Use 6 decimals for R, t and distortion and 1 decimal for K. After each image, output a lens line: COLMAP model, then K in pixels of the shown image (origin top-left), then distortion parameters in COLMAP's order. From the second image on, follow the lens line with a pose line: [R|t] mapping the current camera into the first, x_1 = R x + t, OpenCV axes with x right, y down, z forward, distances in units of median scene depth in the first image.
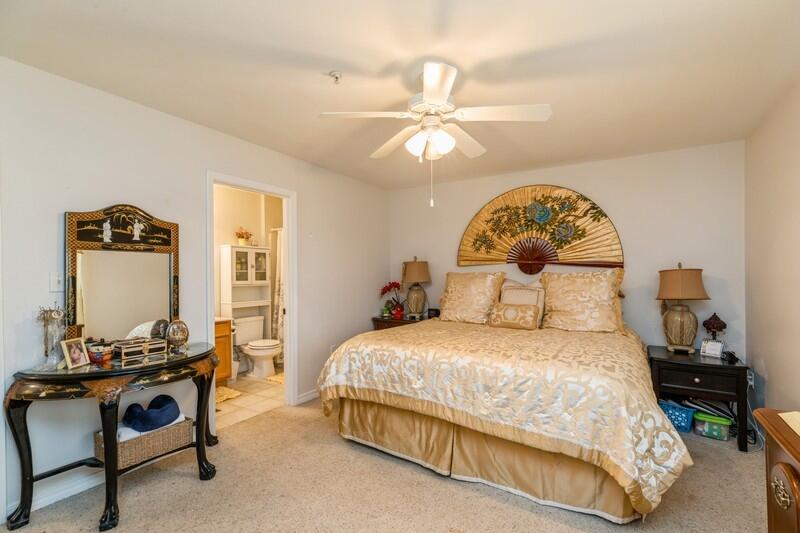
lens RADIAL K [[360.5, 0, 400.3], [0, 360.5, 269.1], [0, 0, 1]] dist [0.001083, 0.000605]
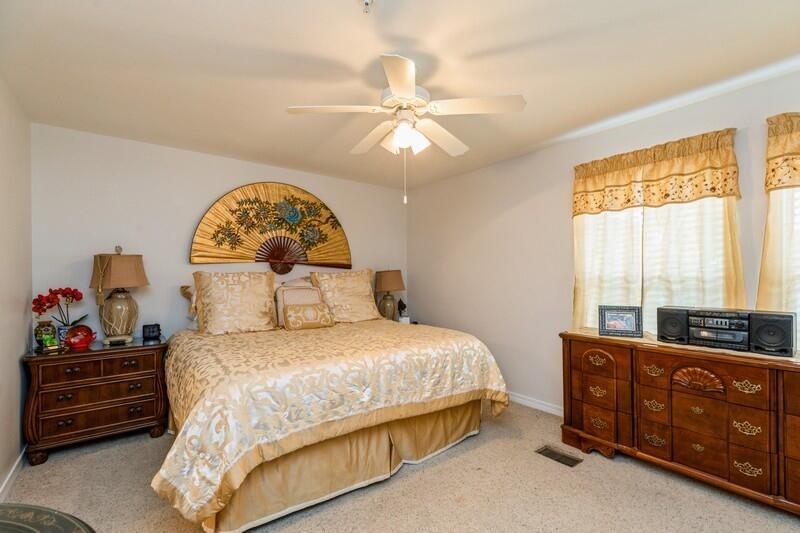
lens RADIAL K [[360.5, 0, 403.8], [0, 360.5, 271.6], [0, 0, 1]] dist [0.001083, 0.000605]
pose [[0.338024, 0.006259, 0.941117, -0.455090], [-0.009143, 0.999953, -0.003366, 0.007934], [-0.941093, -0.007467, 0.338065, 0.366248]]
